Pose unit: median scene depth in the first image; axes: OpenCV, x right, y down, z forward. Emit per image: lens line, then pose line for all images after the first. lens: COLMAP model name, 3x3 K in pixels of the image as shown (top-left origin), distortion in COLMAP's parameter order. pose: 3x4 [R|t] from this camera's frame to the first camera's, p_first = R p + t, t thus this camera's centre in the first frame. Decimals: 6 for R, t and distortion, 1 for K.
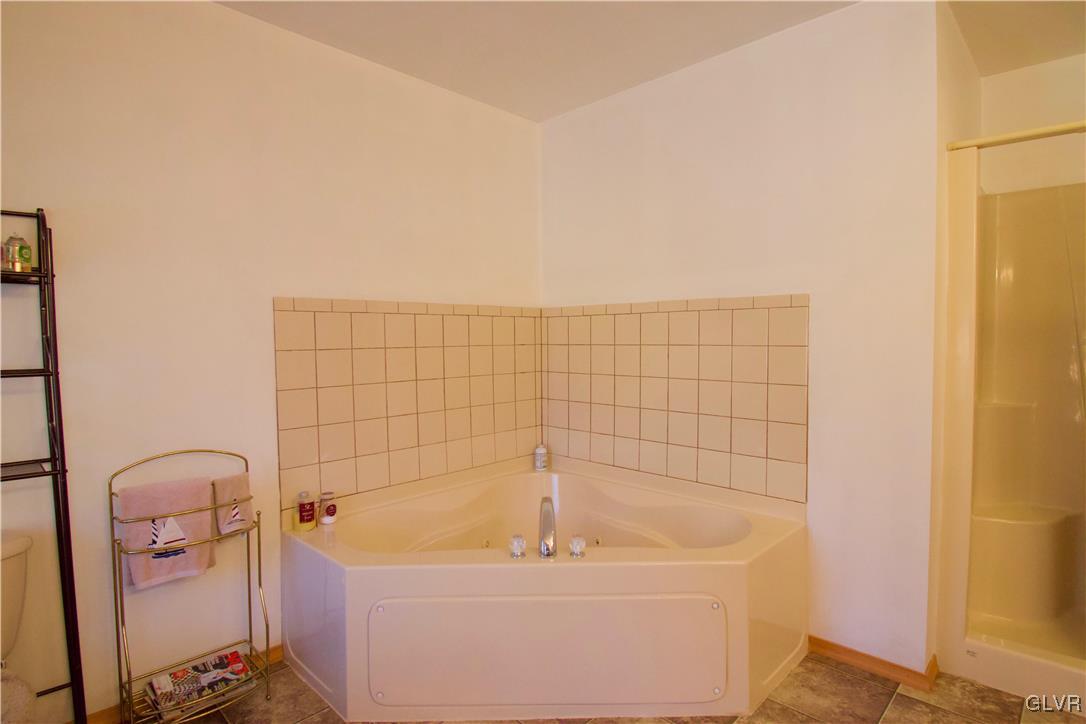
lens RADIAL K [[560.1, 0, 543.0], [0, 560.1, 364.3], [0, 0, 1]] dist [-0.004496, -0.011945]
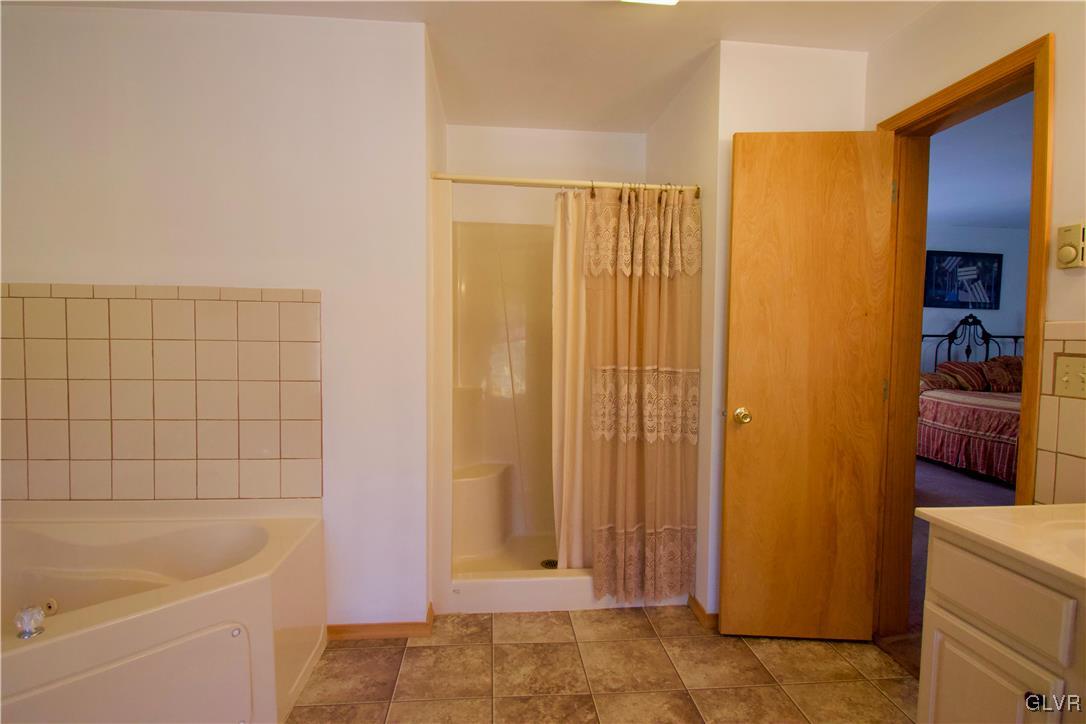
lens RADIAL K [[560.1, 0, 544.8], [0, 560.1, 363.0], [0, 0, 1]] dist [-0.004496, -0.011945]
pose [[0.641890, -0.023129, 0.766448, -0.043343], [0.018956, 0.999718, 0.014292, -0.001574], [-0.766562, 0.005355, 0.642148, 0.043832]]
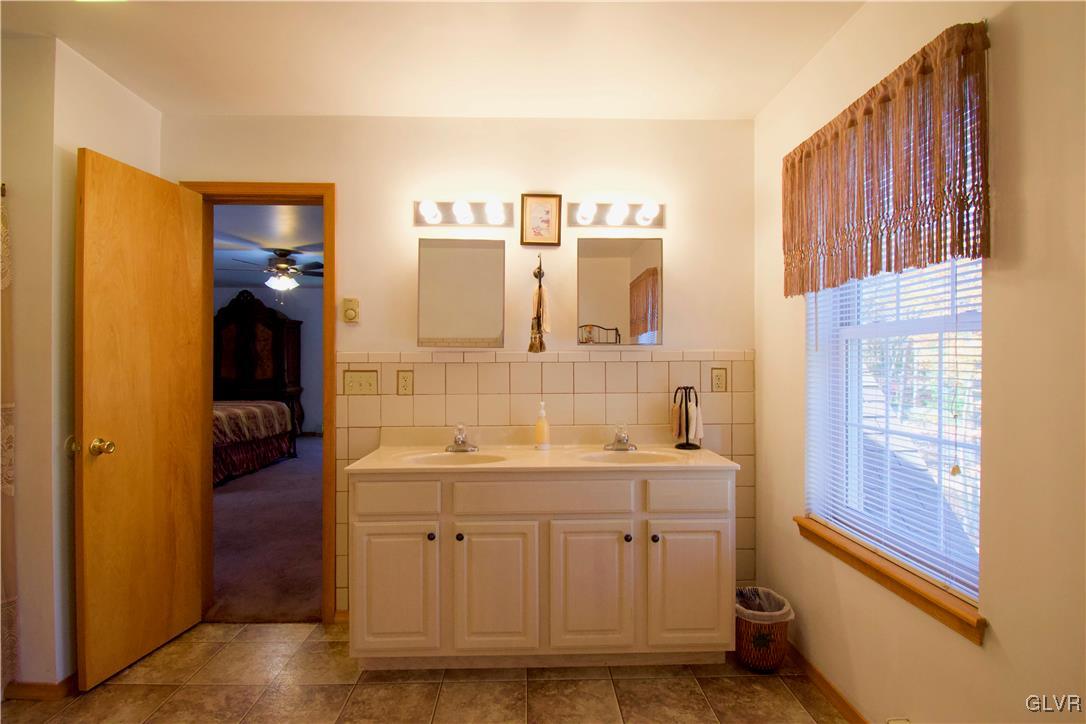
lens RADIAL K [[560.1, 0, 540.3], [0, 560.1, 363.2], [0, 0, 1]] dist [-0.004496, -0.011945]
pose [[-0.719063, 0.008767, 0.694890, -0.062098], [0.040419, 0.998755, 0.029224, -0.003726], [-0.693769, 0.049101, -0.718522, 0.092322]]
